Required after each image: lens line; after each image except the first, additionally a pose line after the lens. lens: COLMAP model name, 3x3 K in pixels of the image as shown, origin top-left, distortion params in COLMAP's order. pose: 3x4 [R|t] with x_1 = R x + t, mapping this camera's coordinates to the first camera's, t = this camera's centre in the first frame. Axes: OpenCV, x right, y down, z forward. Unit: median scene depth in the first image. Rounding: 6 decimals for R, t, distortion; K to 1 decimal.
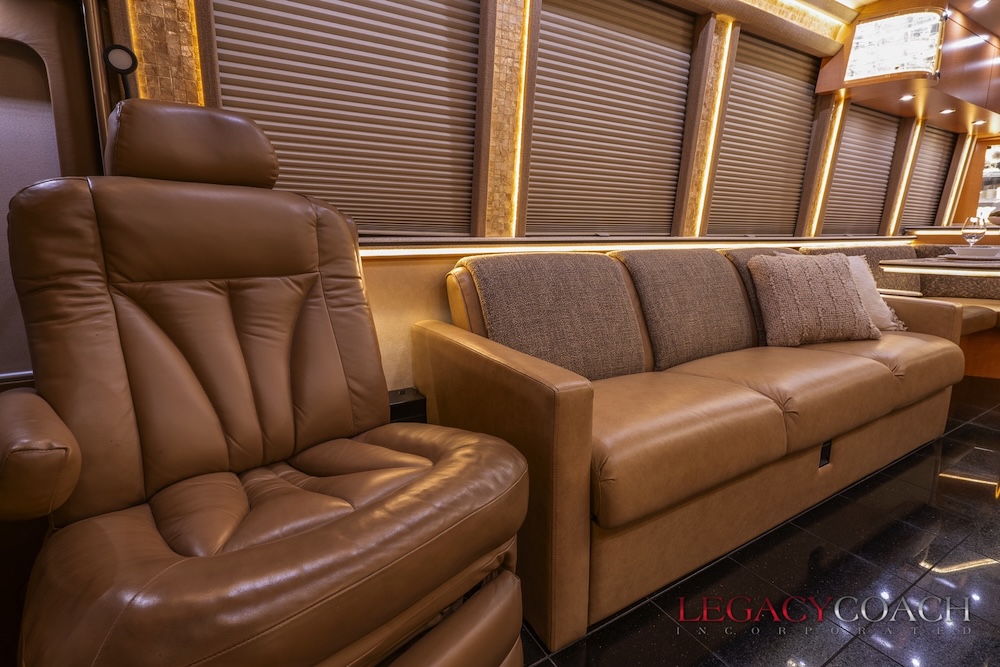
lens RADIAL K [[463.0, 0, 500.6], [0, 463.0, 330.5], [0, 0, 1]] dist [-0.000746, 0.000172]
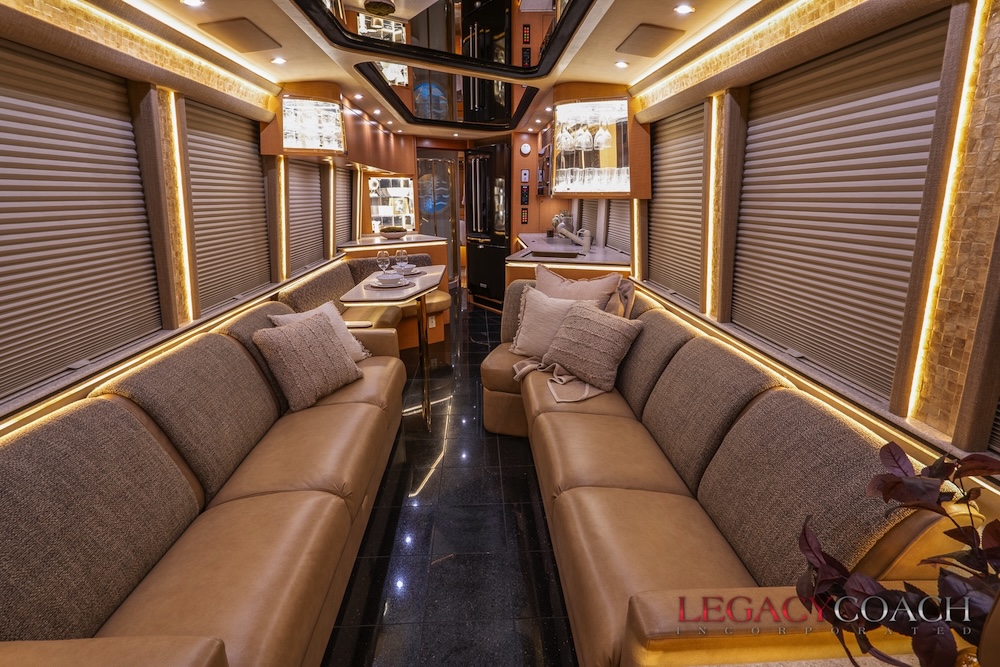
lens RADIAL K [[463.0, 0, 497.6], [0, 463.0, 337.6], [0, 0, 1]] dist [-0.000746, 0.000172]
pose [[0.462502, -0.257739, 0.848329, -0.091246], [0.139061, 0.966060, 0.217693, -0.300669], [-0.875645, 0.017286, 0.482646, 0.021114]]
